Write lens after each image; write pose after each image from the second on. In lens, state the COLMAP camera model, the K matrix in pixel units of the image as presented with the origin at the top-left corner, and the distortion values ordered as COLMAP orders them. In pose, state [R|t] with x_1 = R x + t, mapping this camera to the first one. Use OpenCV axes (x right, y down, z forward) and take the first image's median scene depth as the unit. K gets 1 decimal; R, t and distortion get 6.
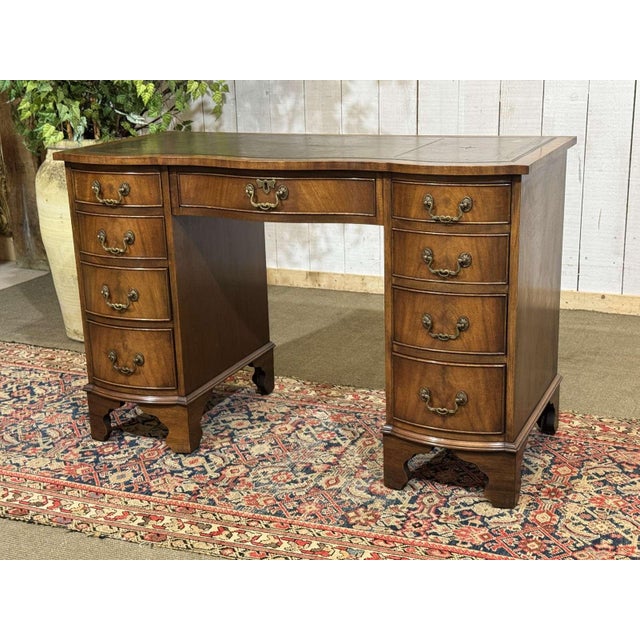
lens RADIAL K [[977.9, 0, 314.9], [0, 977.9, 322.5], [0, 0, 1]] dist [0.113879, 0.000000]
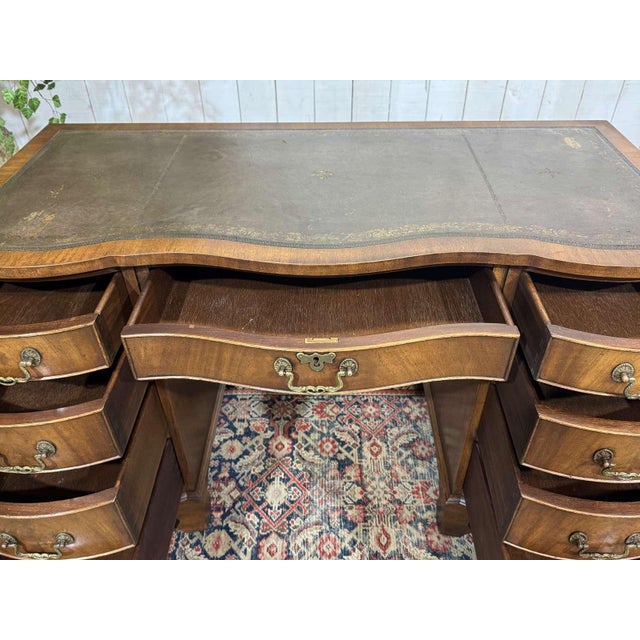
lens RADIAL K [[531.3, 0, 316.8], [0, 531.3, 318.4], [0, 0, 1]] dist [0.084504, -0.118550]
pose [[0.920959, -0.233713, 0.311788, -0.143869], [0.098532, 0.913833, 0.393954, -0.228562], [-0.376995, -0.332095, 0.864632, 0.606423]]
